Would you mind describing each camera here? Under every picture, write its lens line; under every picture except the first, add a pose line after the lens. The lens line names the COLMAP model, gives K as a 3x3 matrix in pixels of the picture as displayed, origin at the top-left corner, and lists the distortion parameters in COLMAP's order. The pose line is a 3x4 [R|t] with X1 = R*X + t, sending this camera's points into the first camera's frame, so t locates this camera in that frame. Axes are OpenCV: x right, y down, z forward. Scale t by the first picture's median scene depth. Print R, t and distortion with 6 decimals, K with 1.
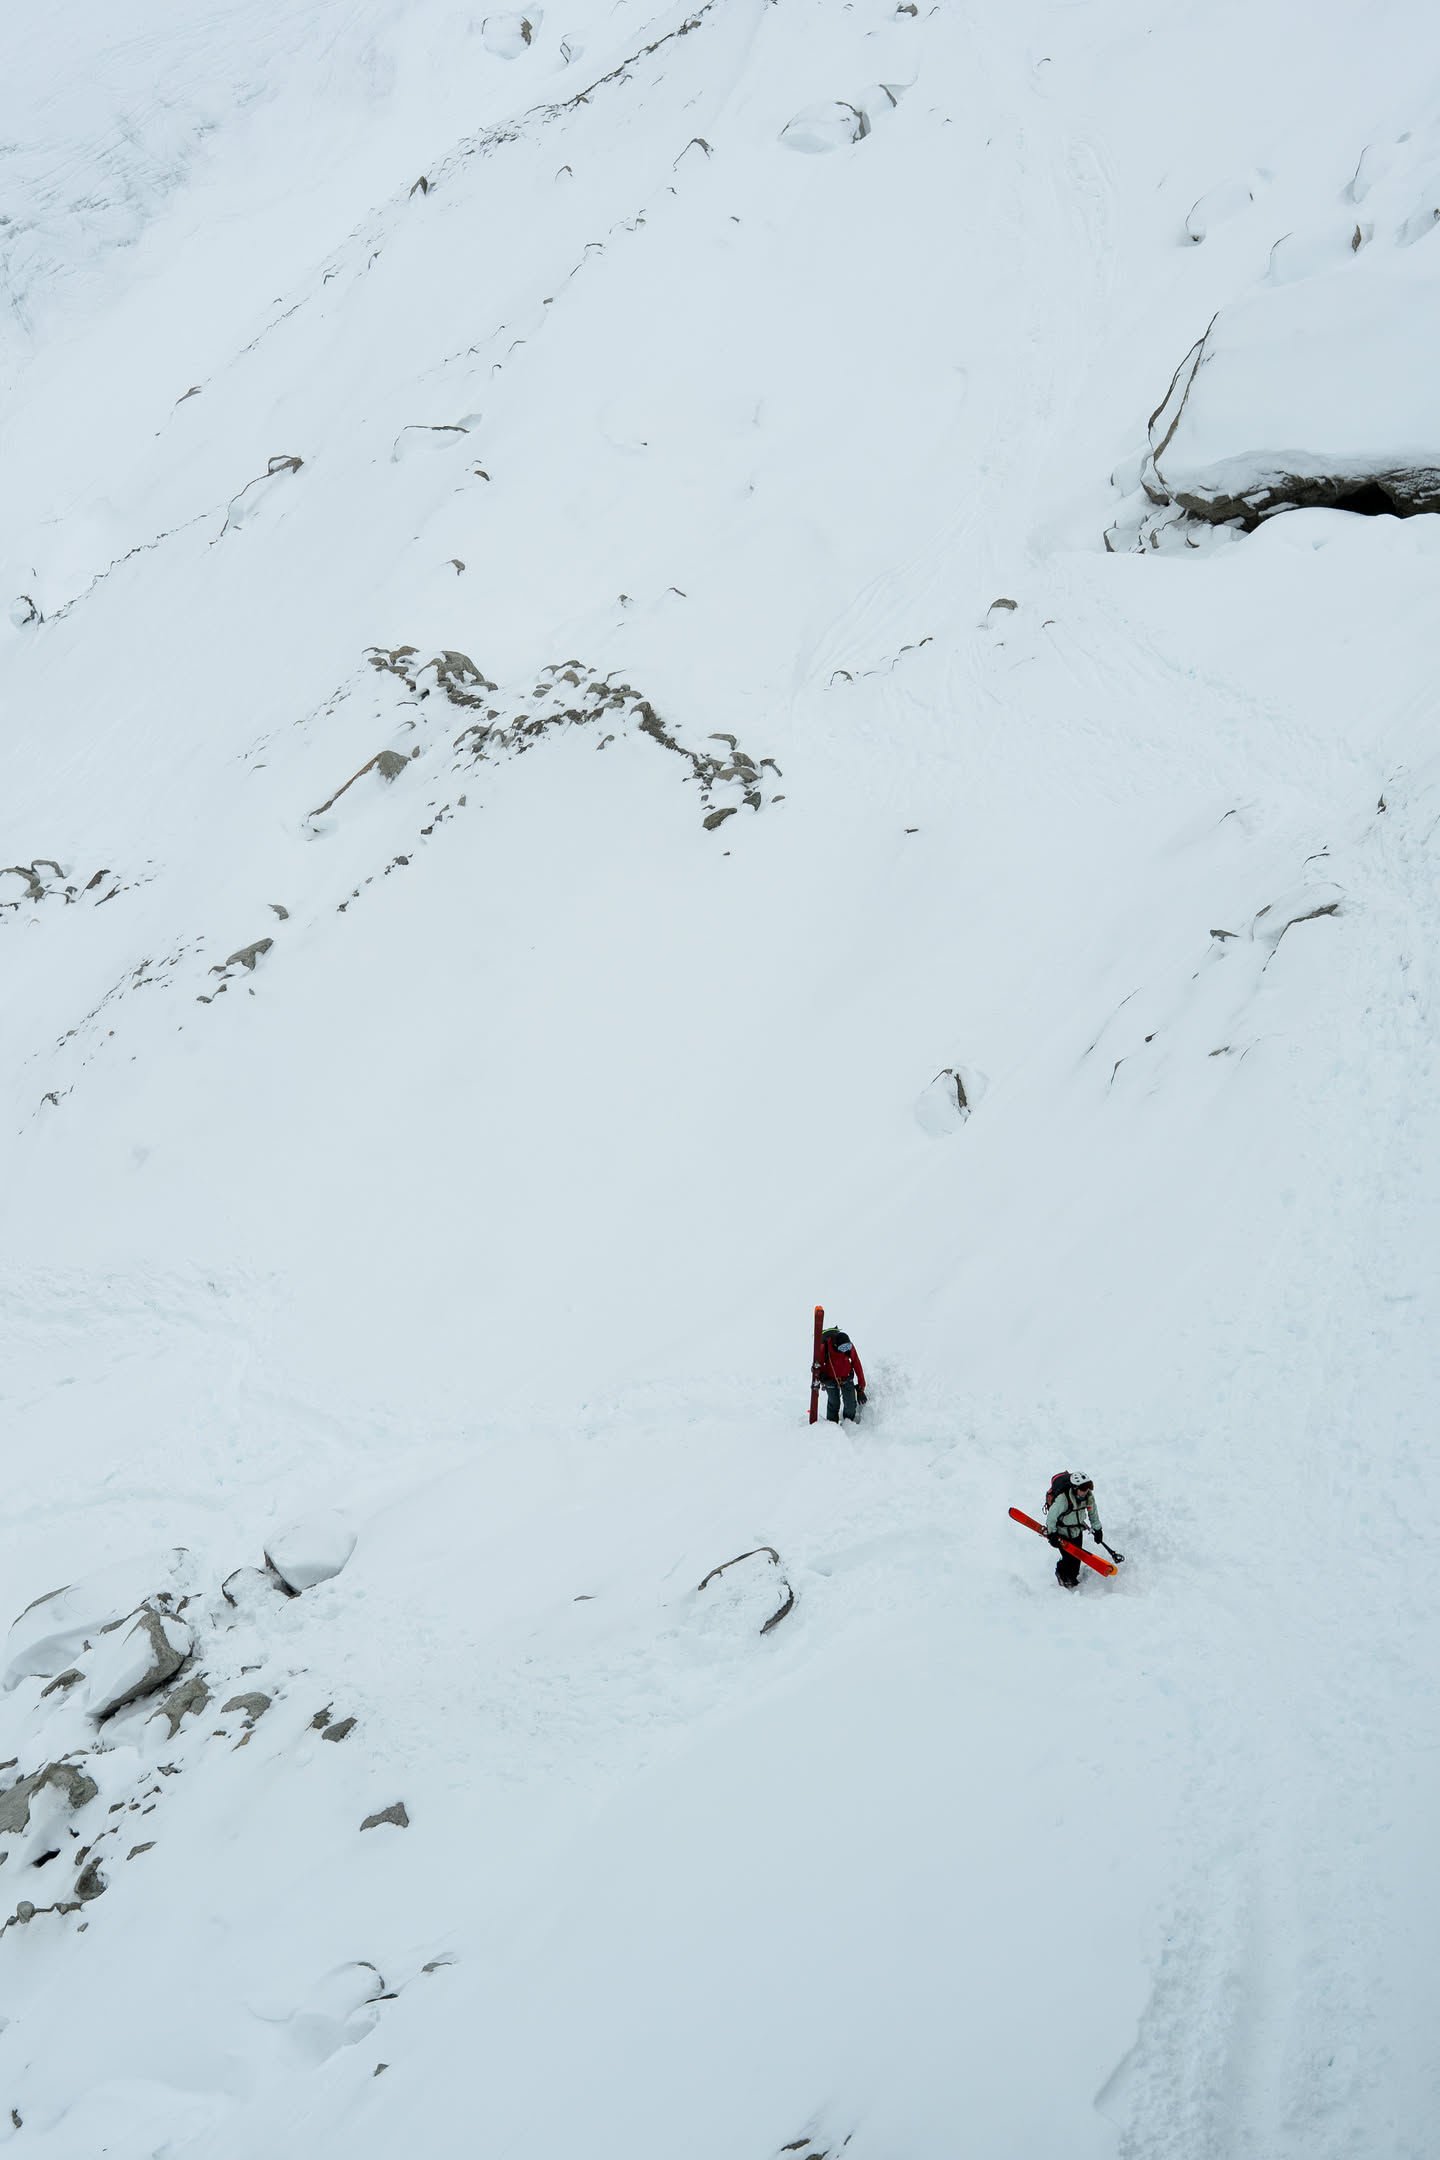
lens RADIAL K [[3082.4, 0, 734.7], [0, 3082.4, 1096.9], [0, 0, 1]] dist [-0.011362, 0.000000]
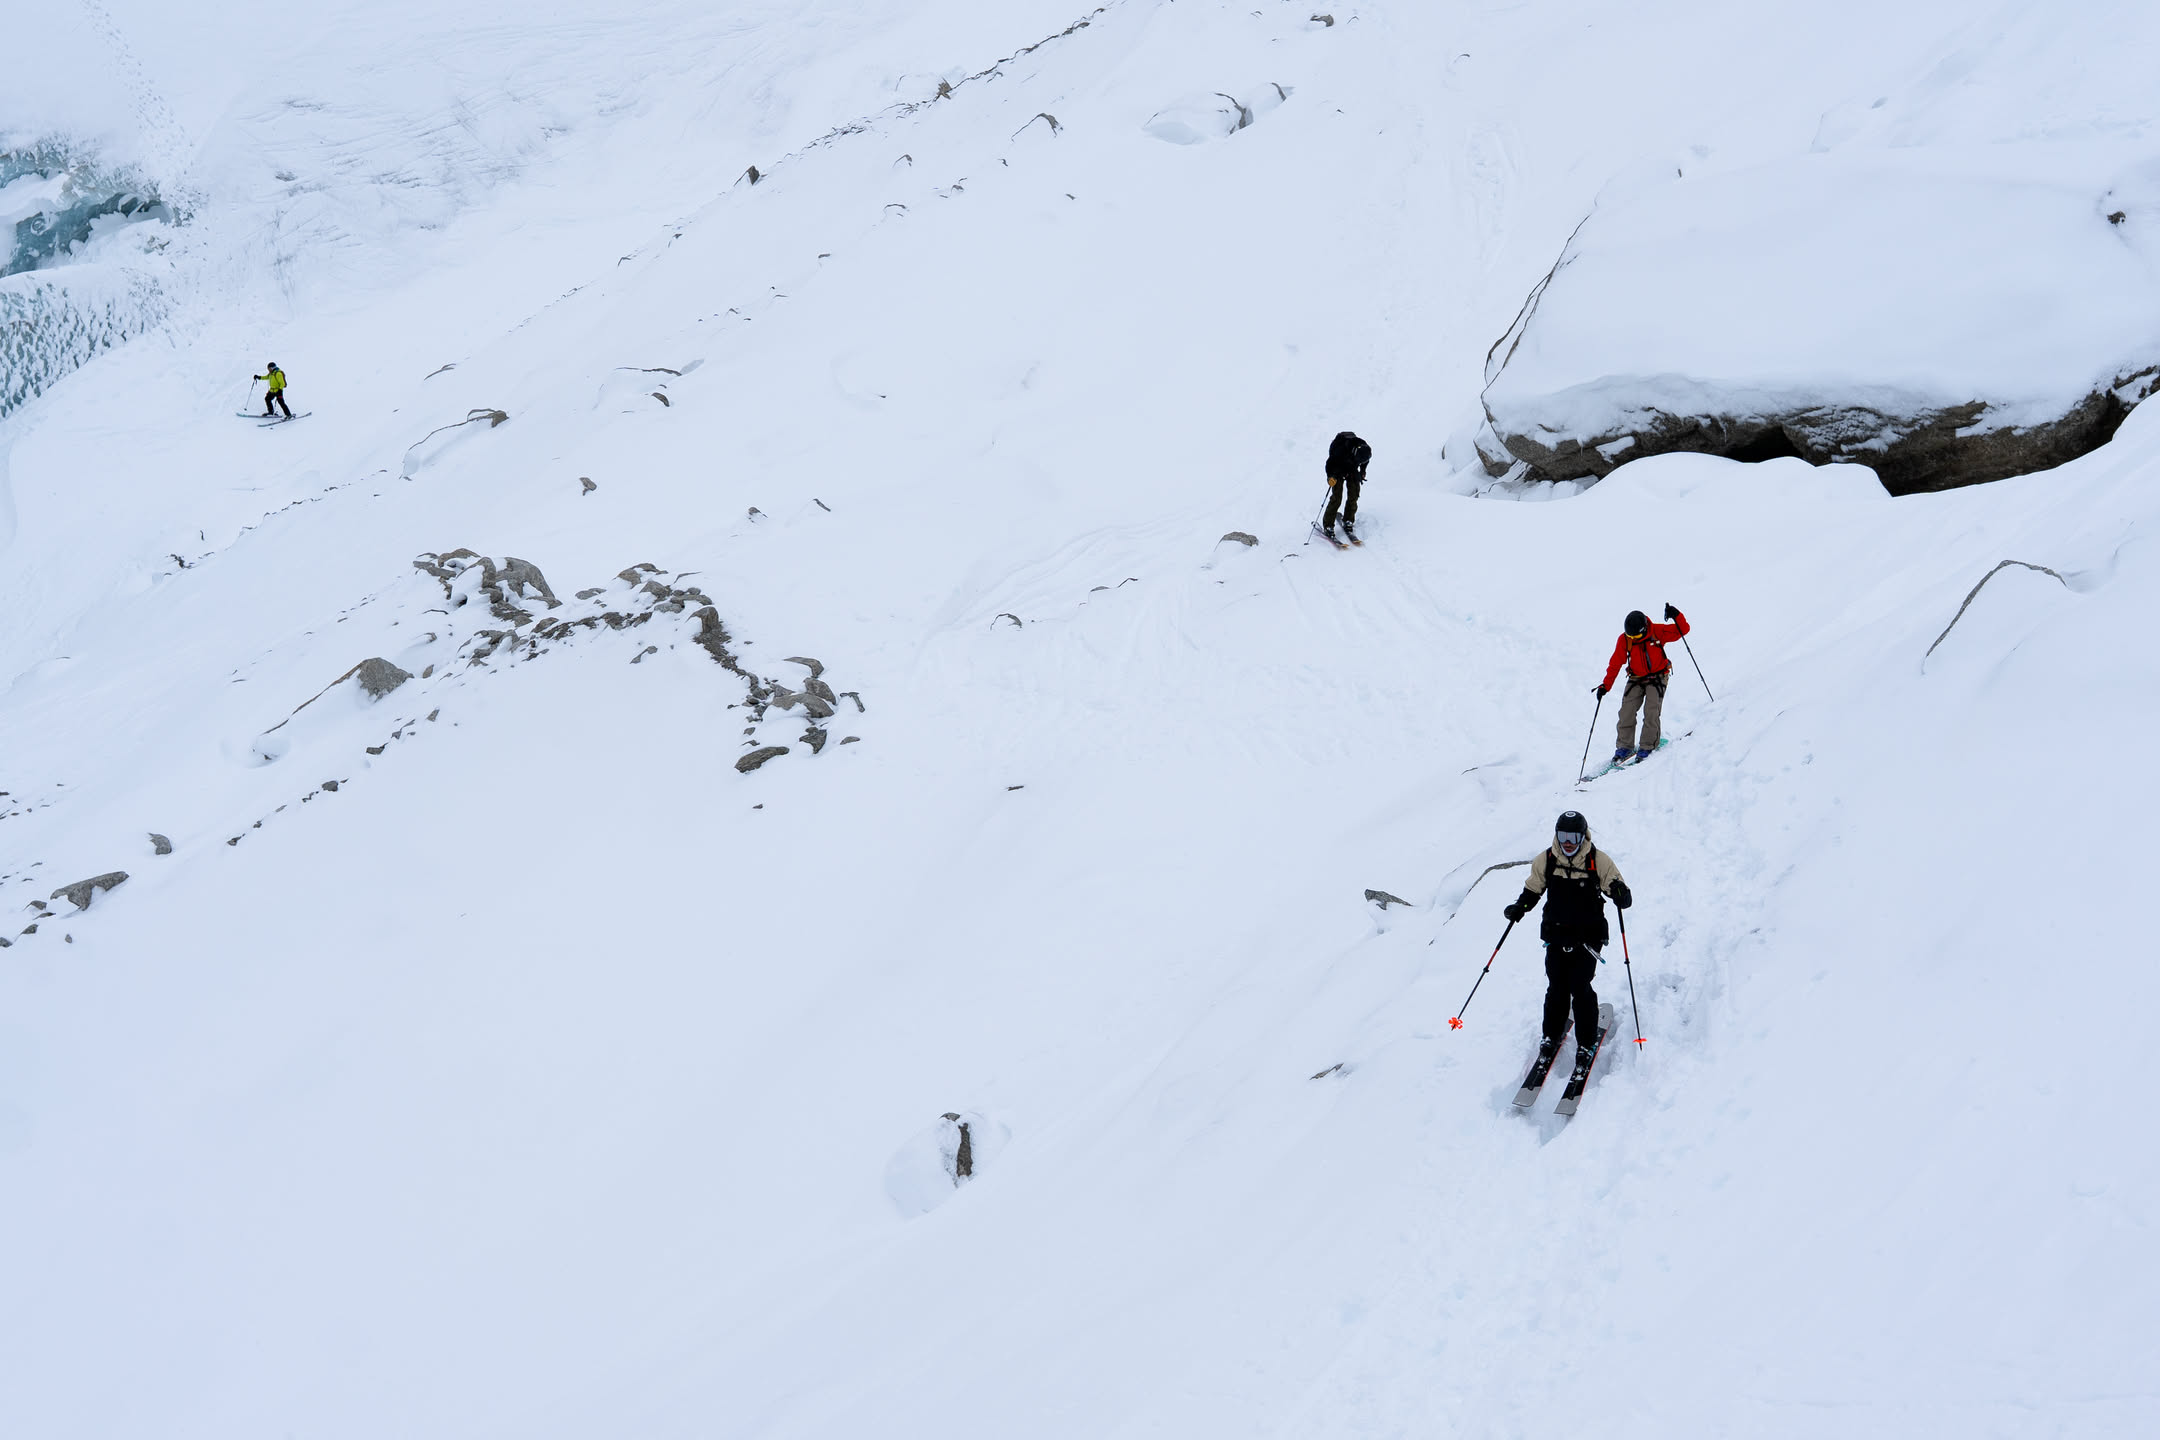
lens RADIAL K [[3082.4, 0, 1091.6], [0, 3082.4, 726.0], [0, 0, 1]] dist [-0.011362, 0.000000]
pose [[0.991591, 0.116697, -0.055935, 0.096715], [-0.125783, 0.970730, -0.204600, 0.029971], [0.030421, 0.209916, 0.977246, 0.312514]]
